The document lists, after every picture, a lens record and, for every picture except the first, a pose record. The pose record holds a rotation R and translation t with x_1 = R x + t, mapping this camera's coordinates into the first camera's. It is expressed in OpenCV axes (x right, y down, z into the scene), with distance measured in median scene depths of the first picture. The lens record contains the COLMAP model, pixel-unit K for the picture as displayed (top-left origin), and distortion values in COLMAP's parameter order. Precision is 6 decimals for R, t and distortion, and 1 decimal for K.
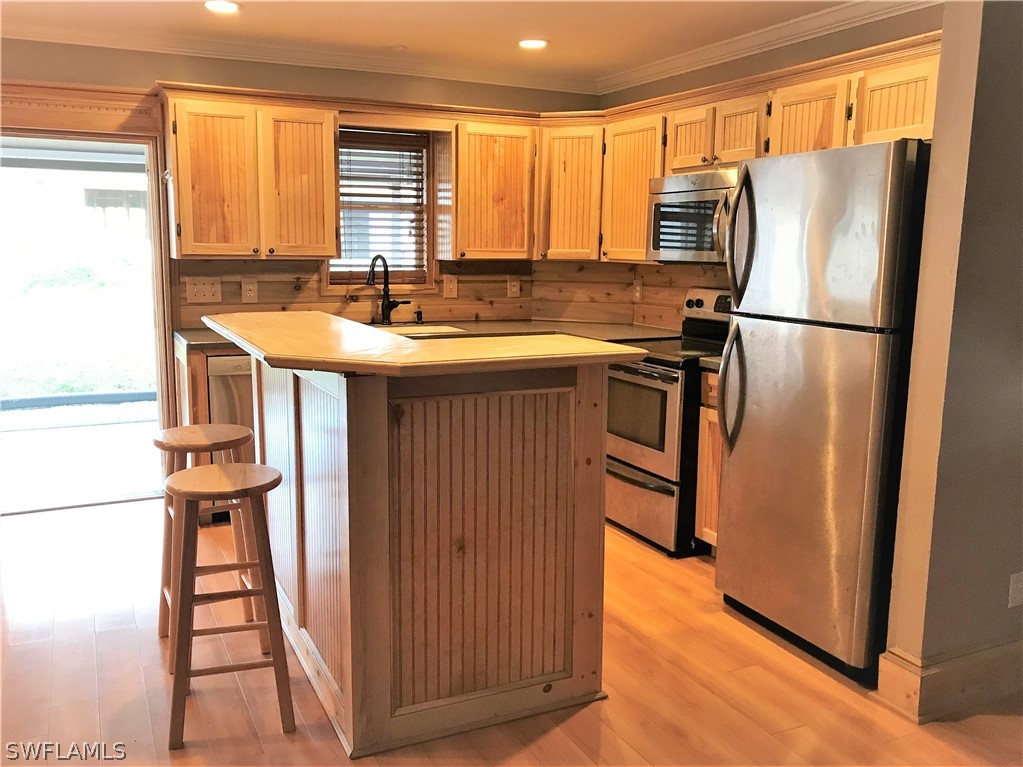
lens RADIAL K [[914.3, 0, 510.7], [0, 914.3, 388.2], [0, 0, 1]] dist [0.022893, -0.010005]
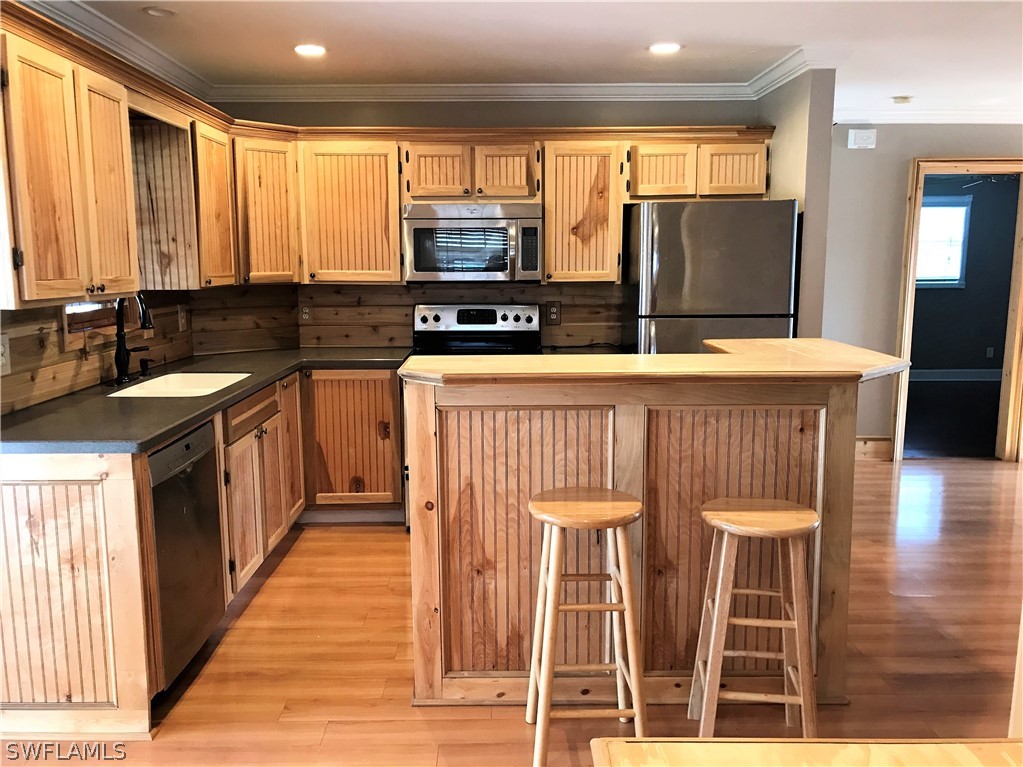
lens RADIAL K [[829.7, 0, 508.8], [0, 829.7, 379.9], [0, 0, 1]] dist [0.005537, -0.003458]
pose [[0.422479, -0.143253, 0.894980, -0.613300], [0.148998, 0.984974, 0.087323, -0.085270], [-0.894042, 0.096458, 0.437475, 0.446066]]
